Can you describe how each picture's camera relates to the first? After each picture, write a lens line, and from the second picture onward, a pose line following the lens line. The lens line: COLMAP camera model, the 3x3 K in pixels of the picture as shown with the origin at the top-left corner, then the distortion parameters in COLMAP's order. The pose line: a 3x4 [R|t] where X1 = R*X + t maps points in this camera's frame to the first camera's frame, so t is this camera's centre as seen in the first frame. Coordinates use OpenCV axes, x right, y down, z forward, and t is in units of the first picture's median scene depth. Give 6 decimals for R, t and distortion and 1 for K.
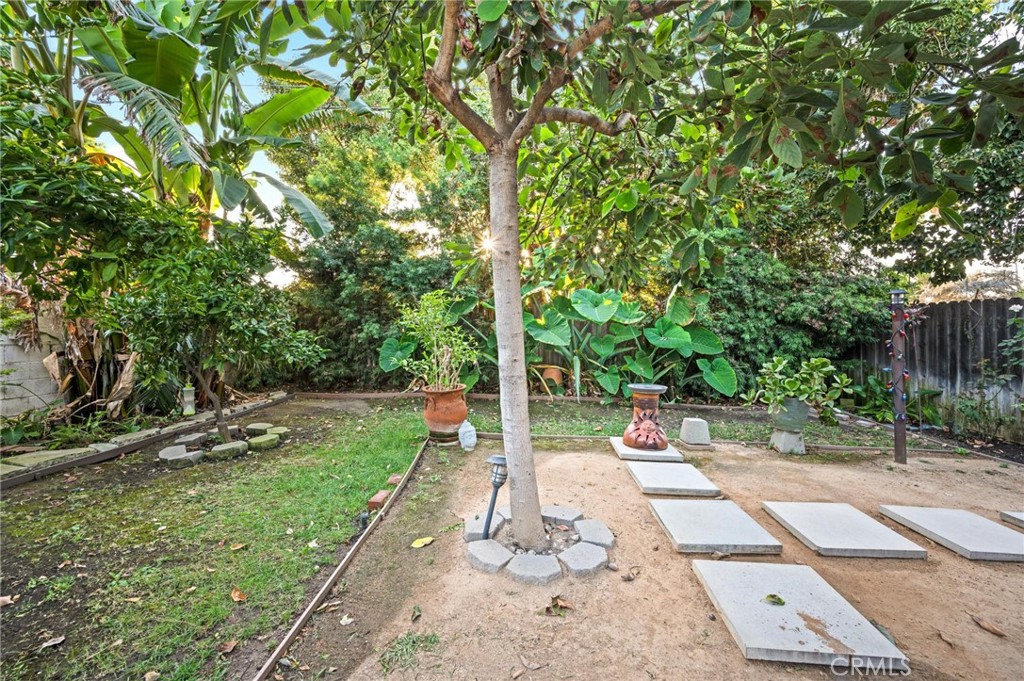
lens RADIAL K [[406.9, 0, 511.3], [0, 406.9, 336.1], [0, 0, 1]] dist [0.001177, -0.000163]
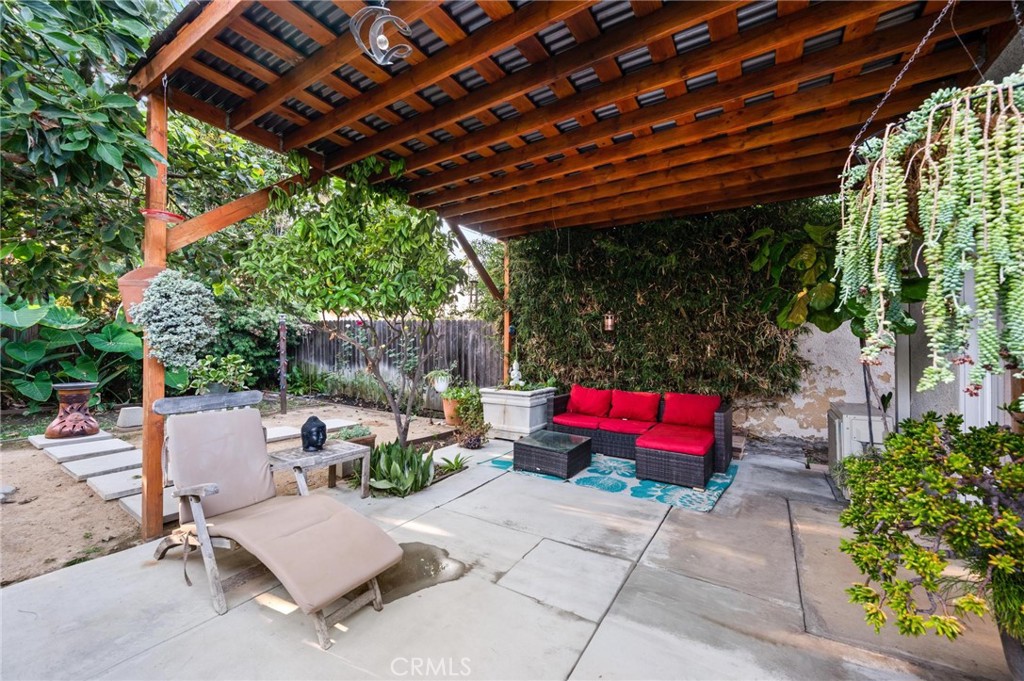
lens RADIAL K [[406.9, 0, 511.3], [0, 406.9, 336.1], [0, 0, 1]] dist [0.001177, -0.000163]
pose [[0.486427, 0.007358, 0.873690, -0.057135], [0.004721, 0.999928, -0.011049, 0.003735], [-0.873708, 0.009499, 0.486358, -0.473419]]
